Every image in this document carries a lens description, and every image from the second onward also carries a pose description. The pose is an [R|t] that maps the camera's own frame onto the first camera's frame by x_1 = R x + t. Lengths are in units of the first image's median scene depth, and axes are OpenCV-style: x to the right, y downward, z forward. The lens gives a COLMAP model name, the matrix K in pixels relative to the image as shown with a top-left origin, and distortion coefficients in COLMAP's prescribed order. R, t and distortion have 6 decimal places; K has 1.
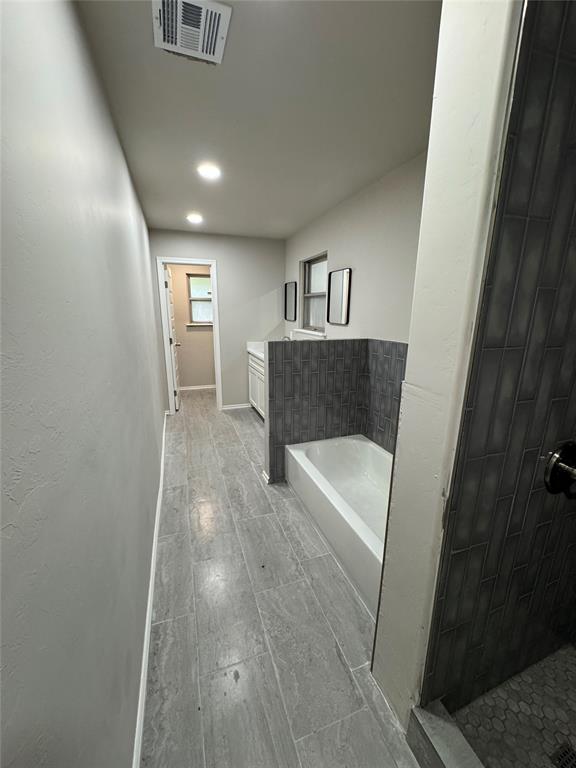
lens RADIAL K [[304.3, 0, 289.3], [0, 304.3, 384.7], [0, 0, 1]] dist [-0.001158, -0.000417]
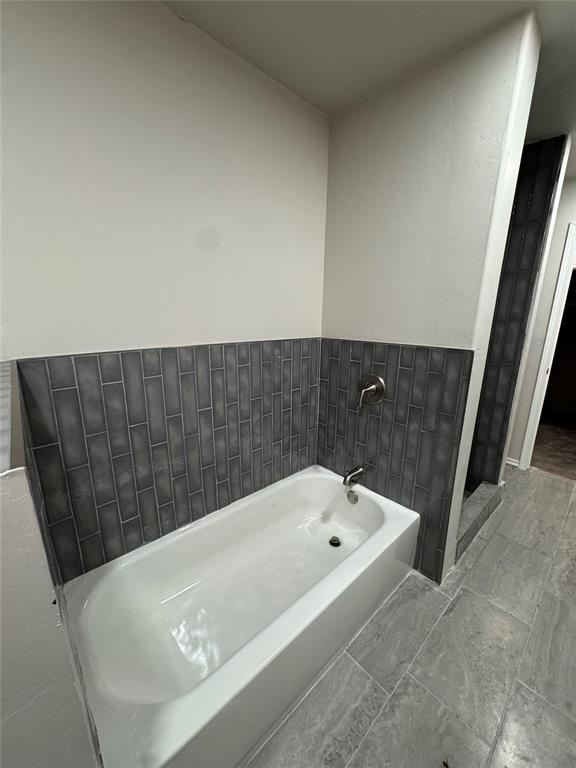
lens RADIAL K [[304.3, 0, 286.5], [0, 304.3, 385.8], [0, 0, 1]] dist [-0.001158, -0.000417]
pose [[-0.383943, -0.217851, 0.897289, -0.602356], [0.204532, 0.927563, 0.312719, -0.481515], [-0.900419, 0.303591, -0.311574, 2.335842]]
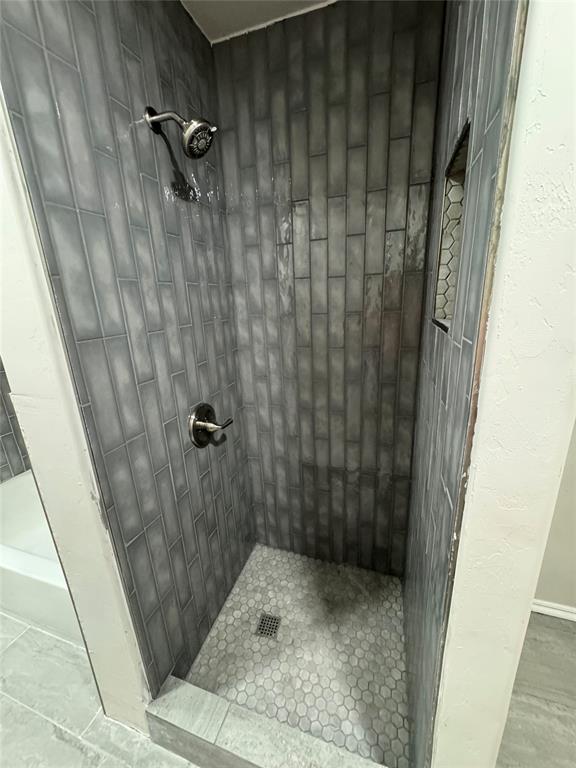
lens RADIAL K [[304.3, 0, 292.8], [0, 304.3, 383.6], [0, 0, 1]] dist [-0.001158, -0.000417]
pose [[0.616352, -0.247793, 0.747468, 0.248660], [0.232590, 0.964138, 0.127830, 0.037258], [-0.752338, 0.095065, 0.651882, -0.109875]]
